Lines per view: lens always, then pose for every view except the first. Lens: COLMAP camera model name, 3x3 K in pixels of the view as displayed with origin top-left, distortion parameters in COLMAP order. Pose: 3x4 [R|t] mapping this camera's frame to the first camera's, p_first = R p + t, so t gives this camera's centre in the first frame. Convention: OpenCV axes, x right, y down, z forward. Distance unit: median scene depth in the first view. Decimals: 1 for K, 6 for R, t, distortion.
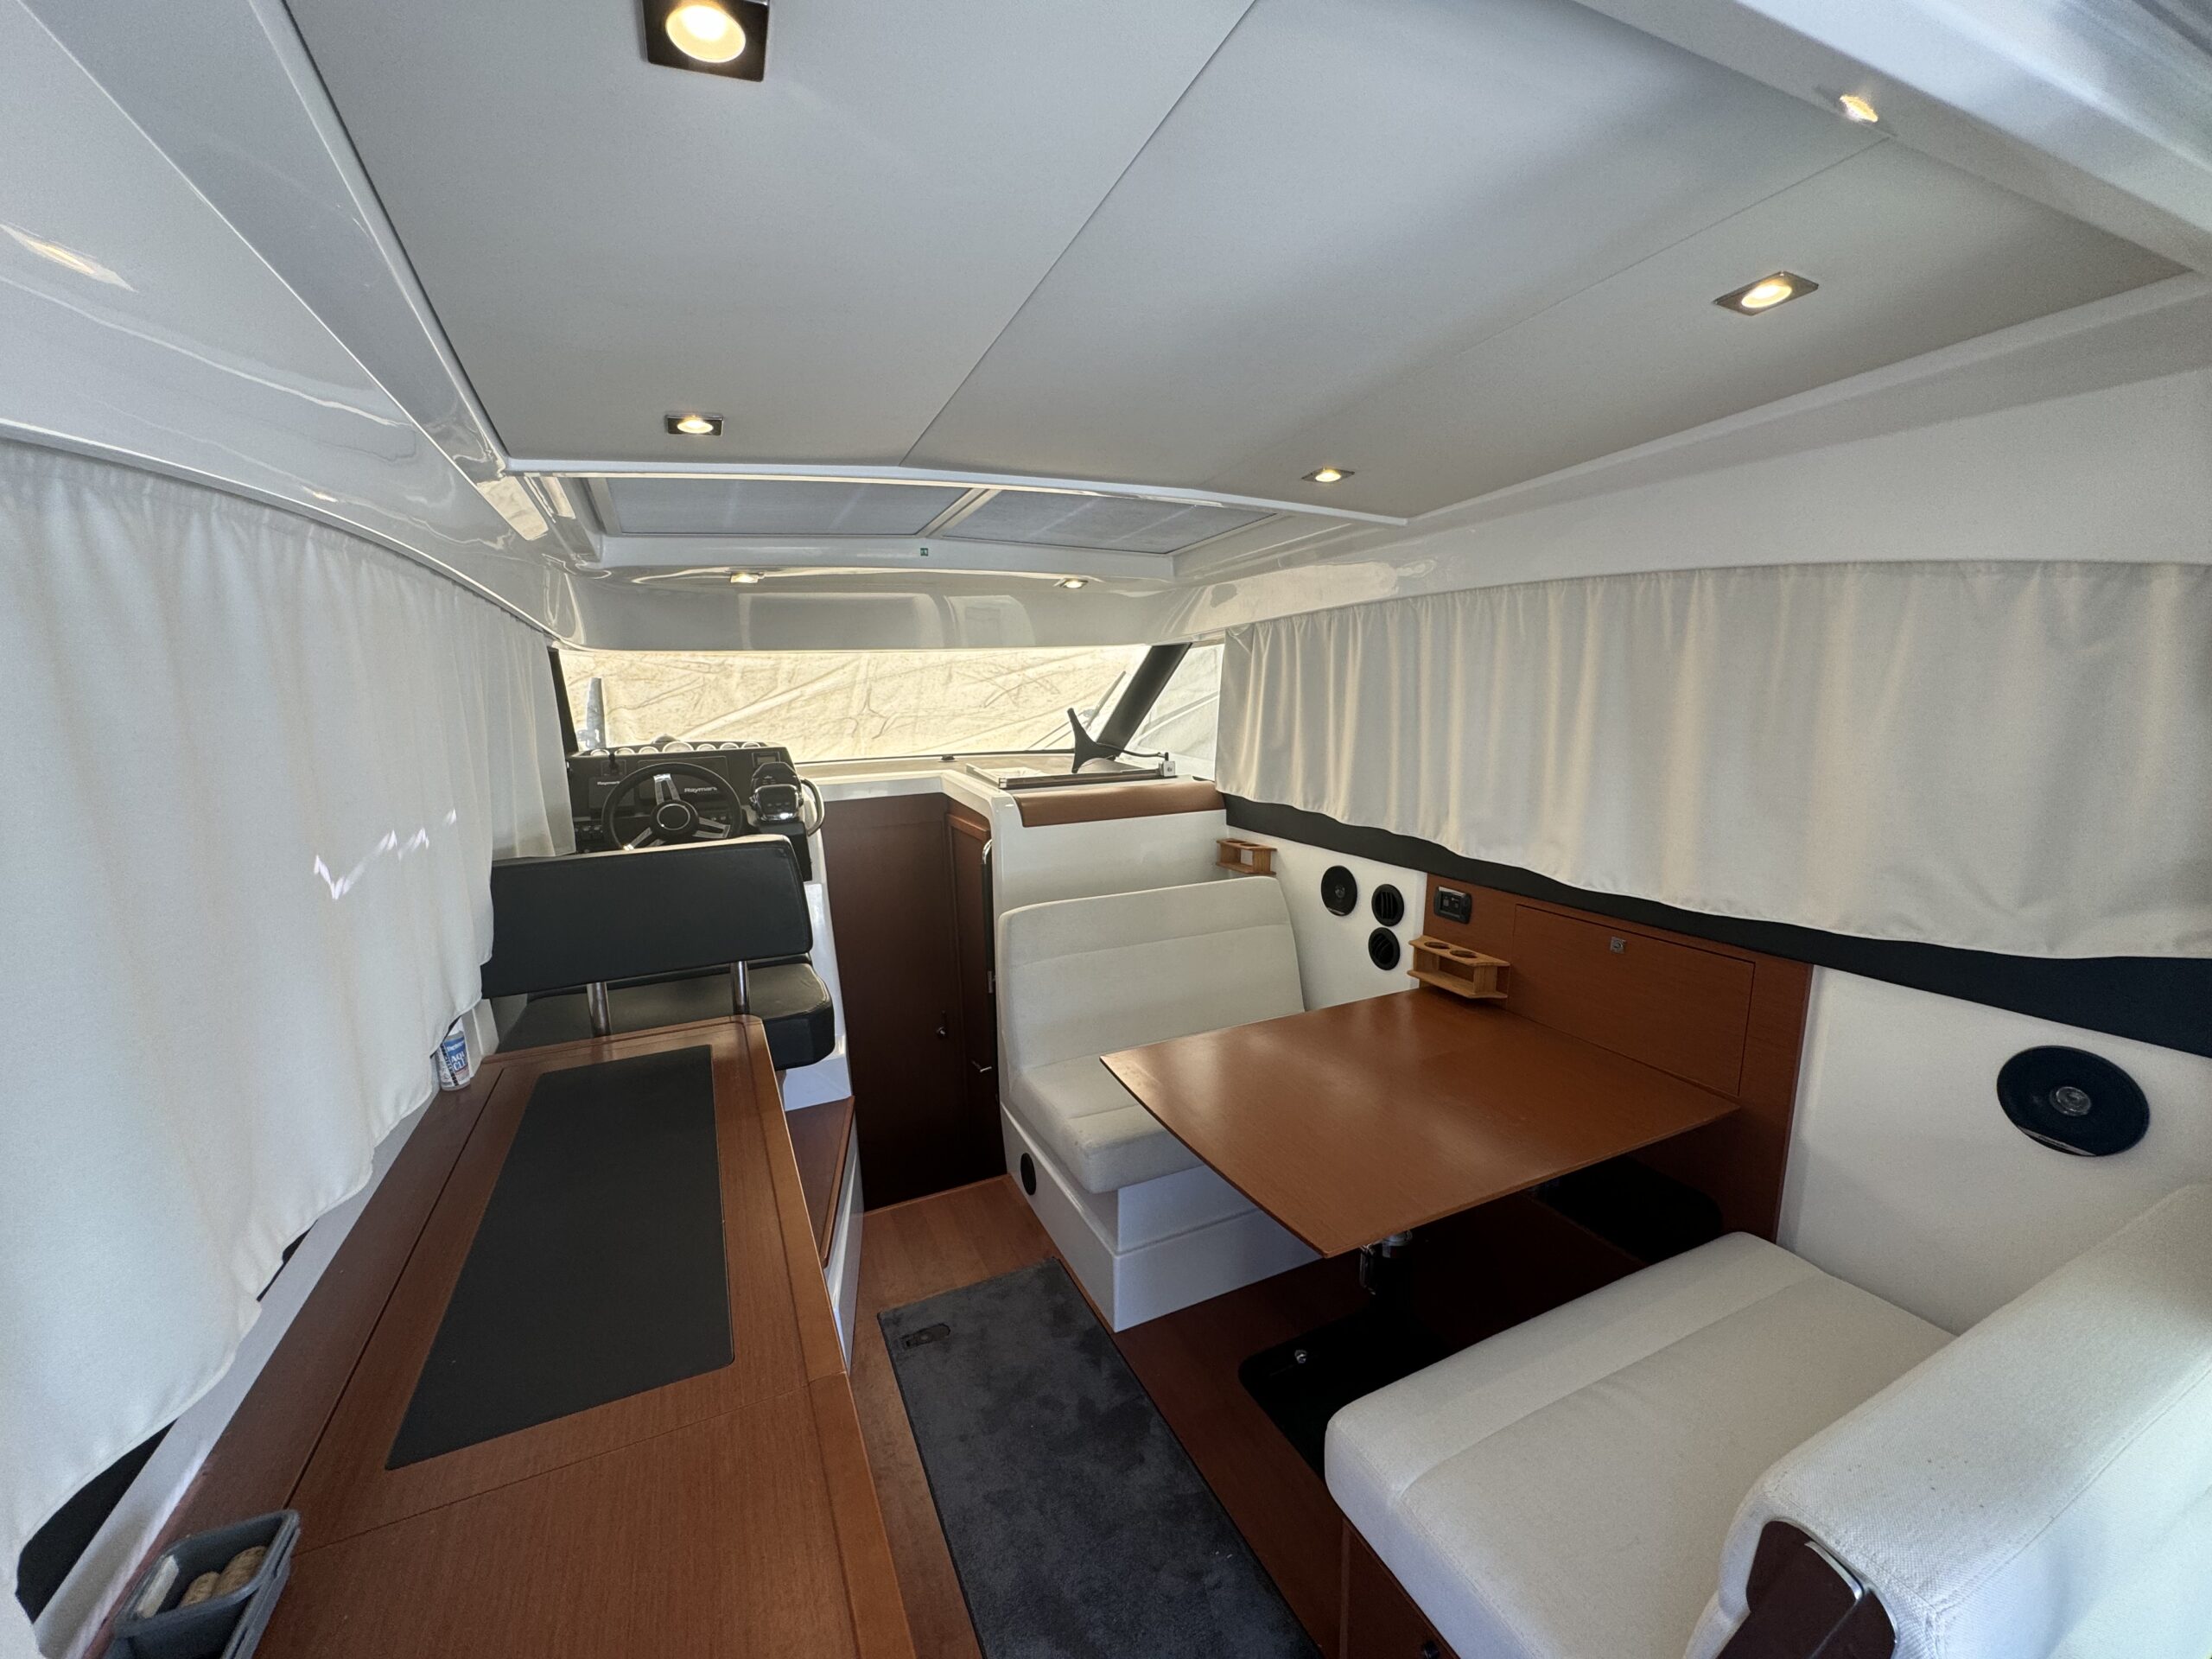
lens RADIAL K [[892.4, 0, 1104.1], [0, 892.4, 827.1], [0, 0, 1]] dist [-0.001588, 0.001281]
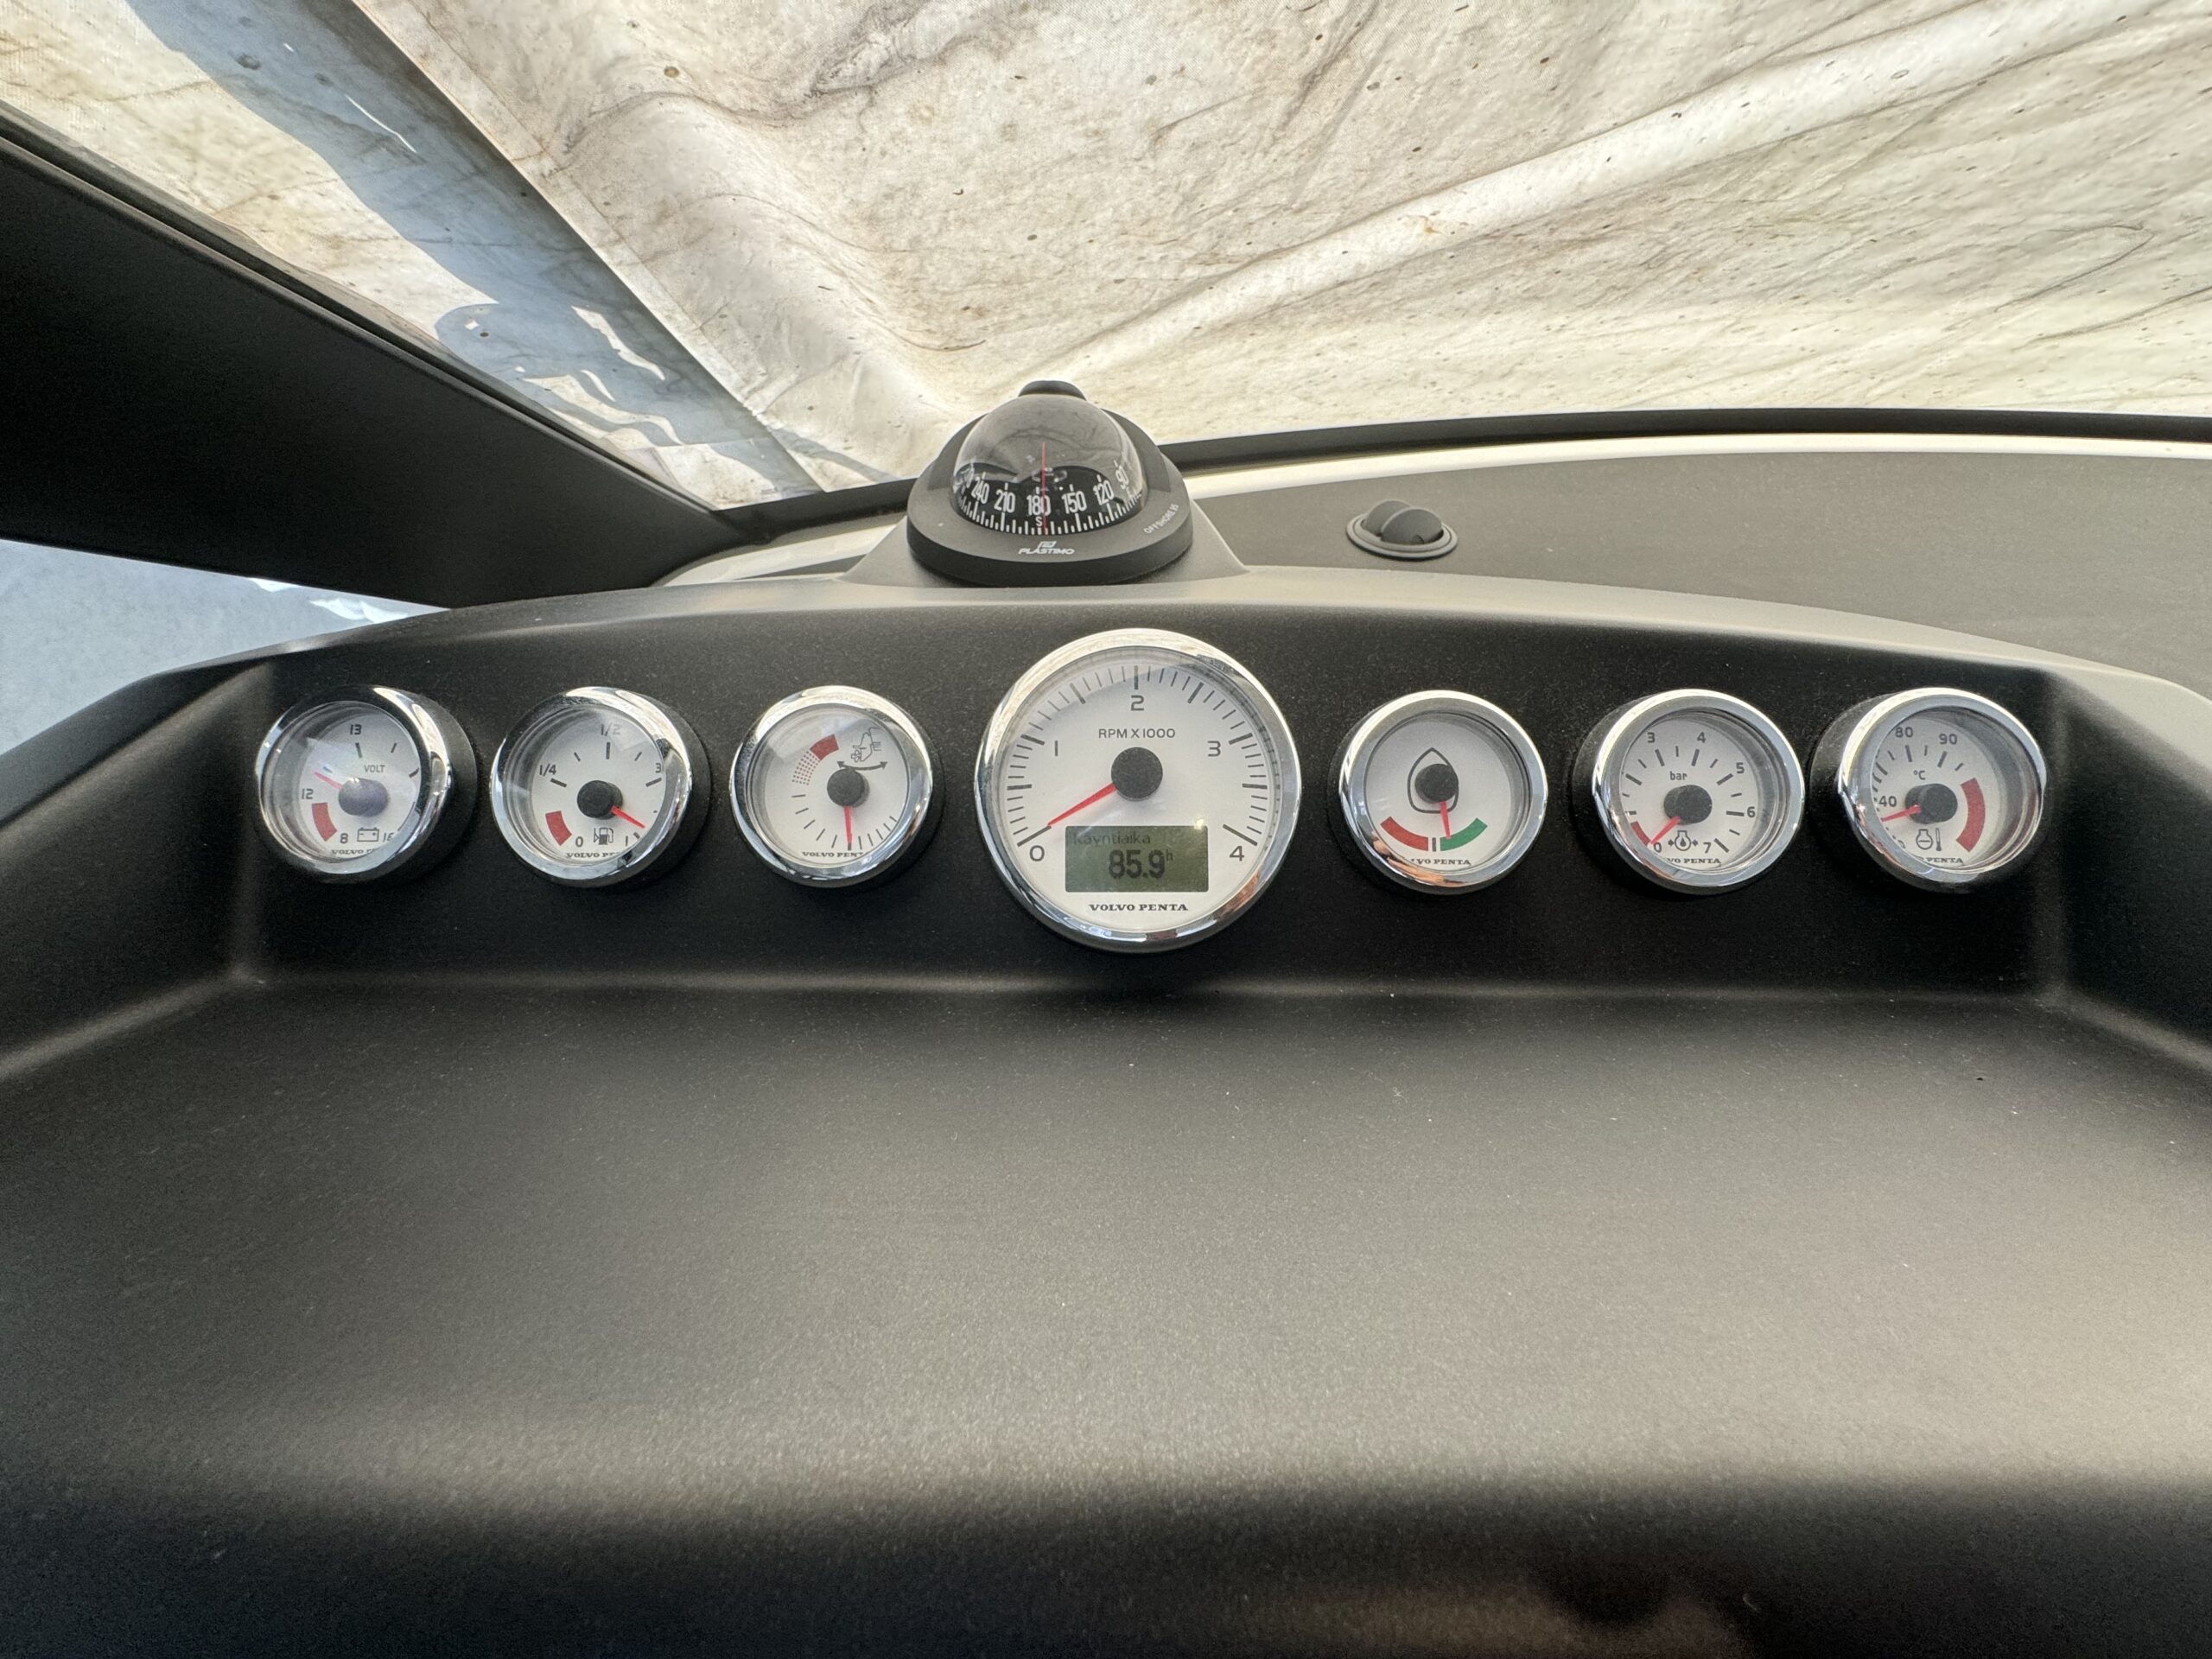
lens RADIAL K [[892.4, 0, 1104.1], [0, 892.4, 827.1], [0, 0, 1]] dist [-0.001588, 0.001281]
pose [[0.900340, 0.298803, -0.316392, -0.551708], [-0.085579, 0.834395, 0.544482, -0.155426], [0.426689, -0.463143, 0.776811, 1.134241]]
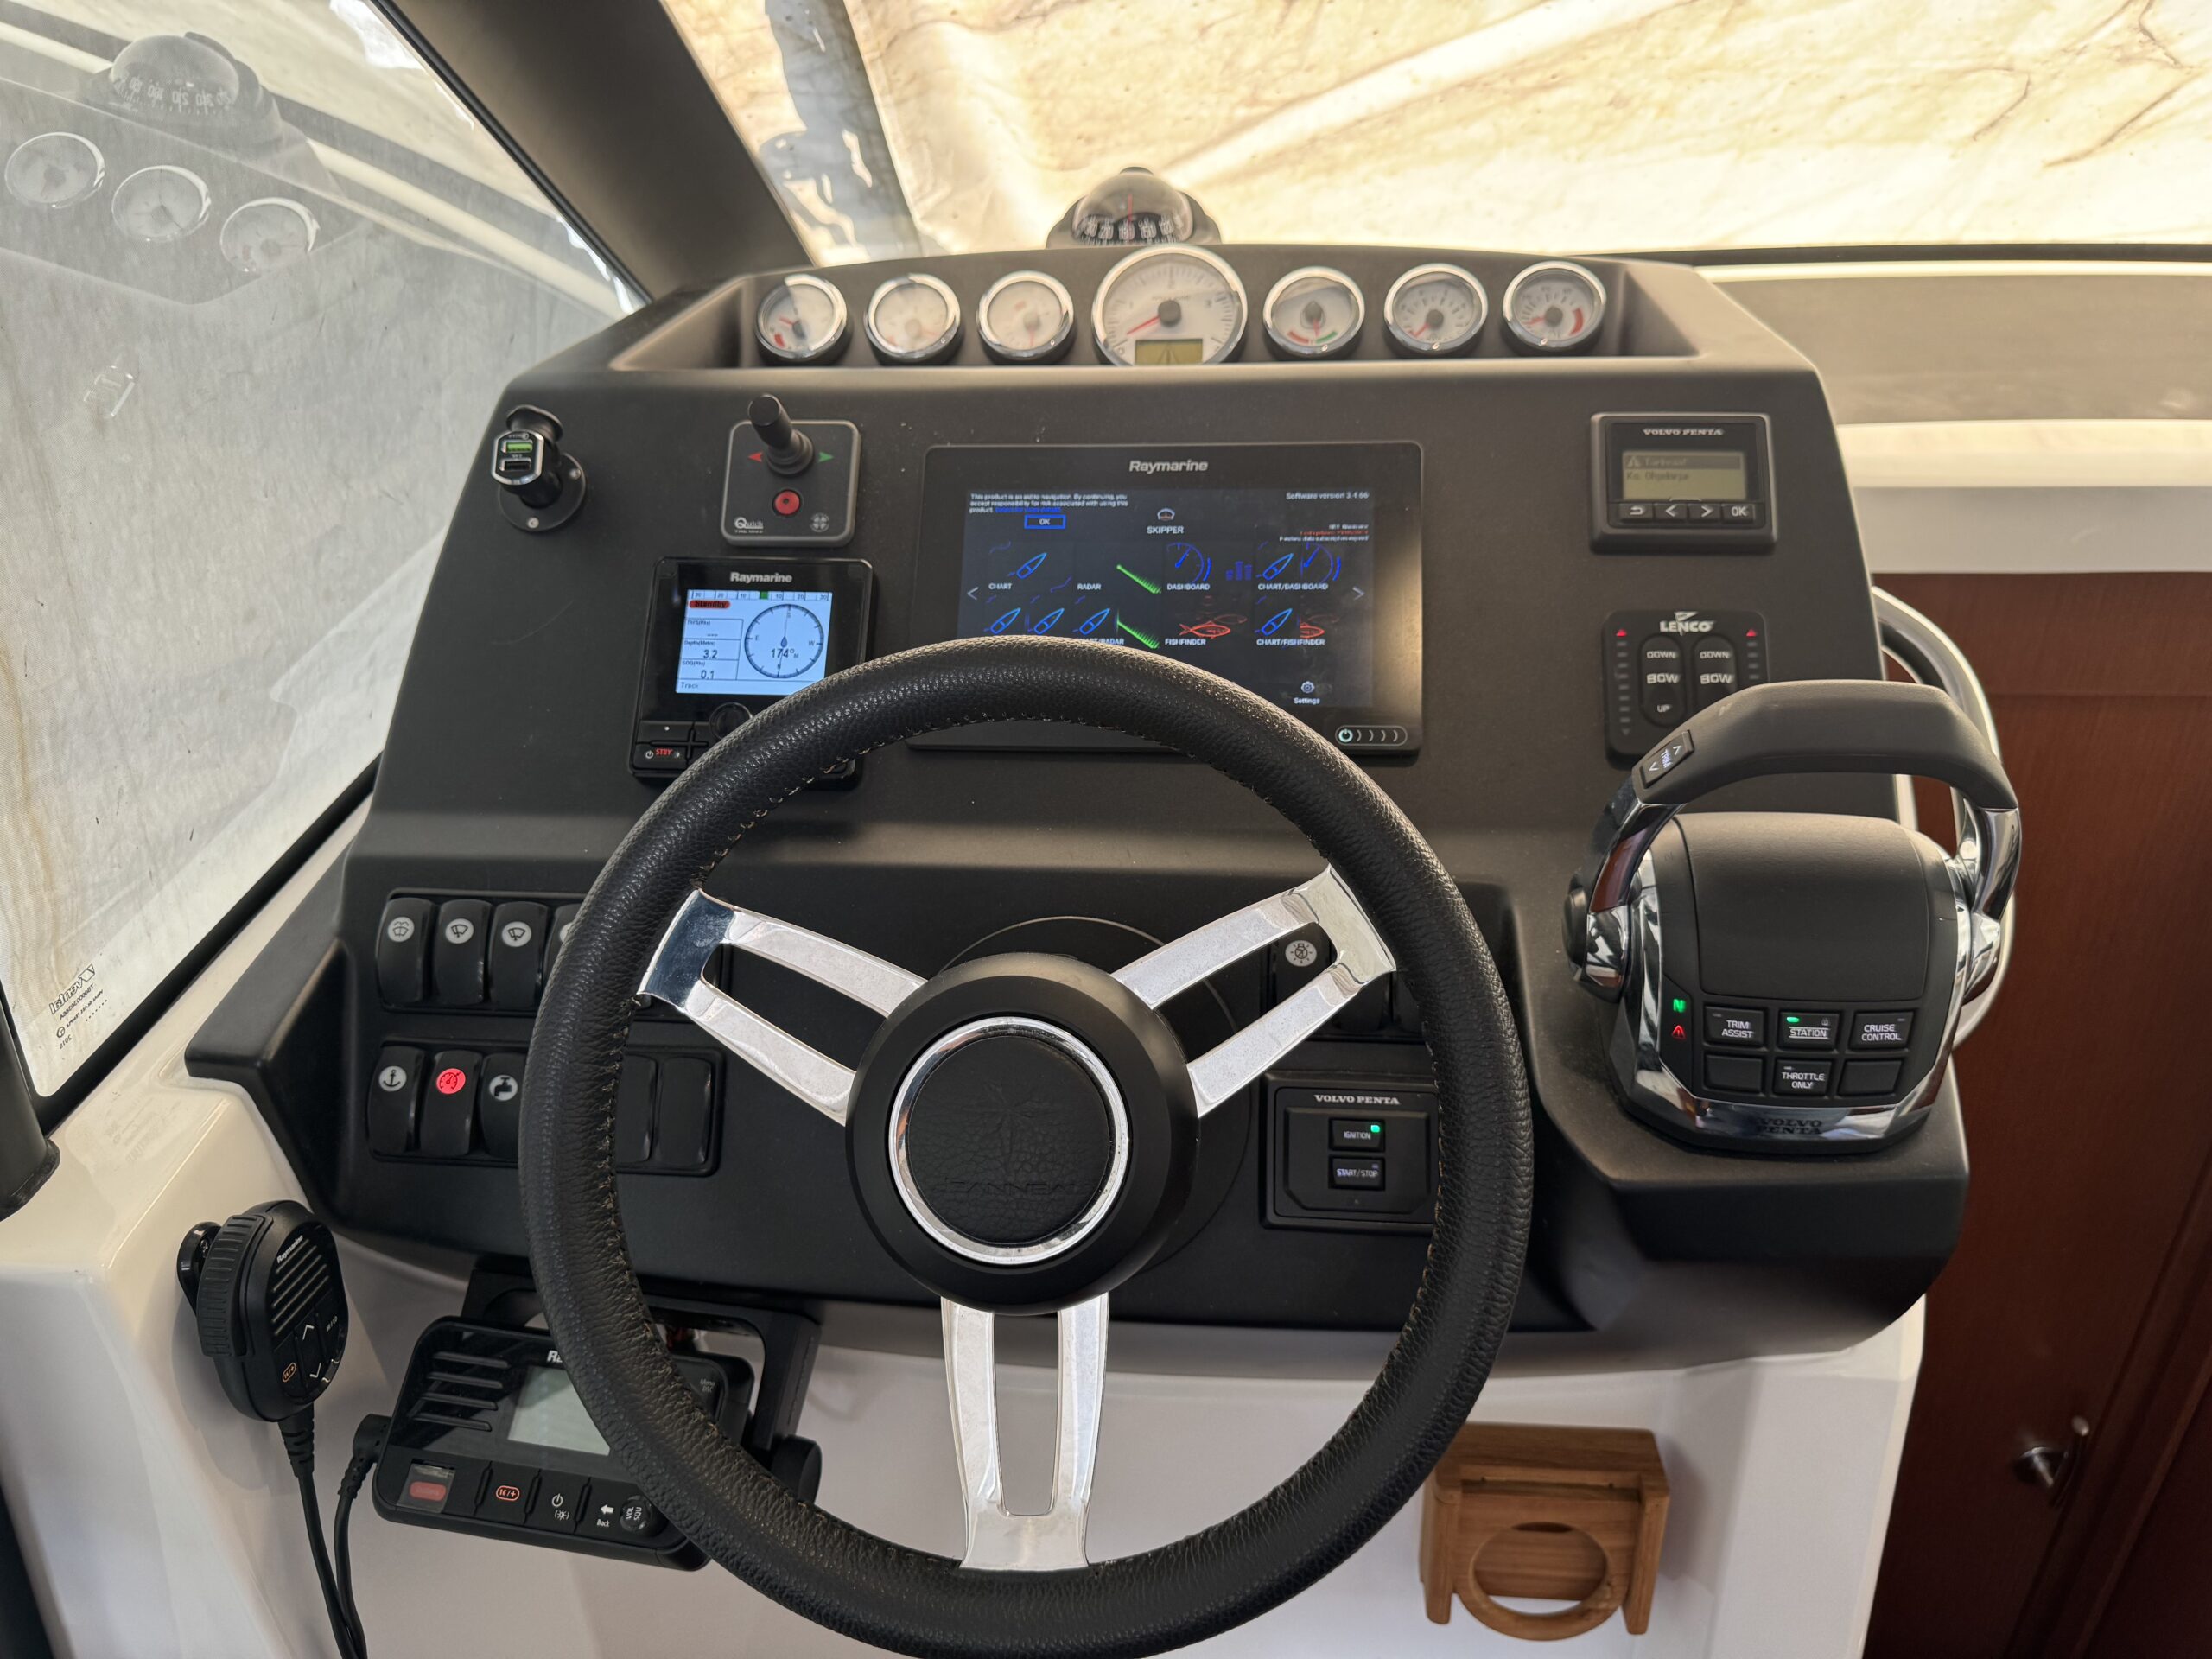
lens RADIAL K [[1609.9, 0, 1105.5], [0, 1609.9, 835.6], [0, 0, 1]] dist [-0.002239, -0.000691]
pose [[0.864070, 0.255434, -0.433747, -0.390588], [-0.069360, 0.913881, 0.400014, -0.143211], [0.498571, -0.315555, 0.807374, 0.849120]]
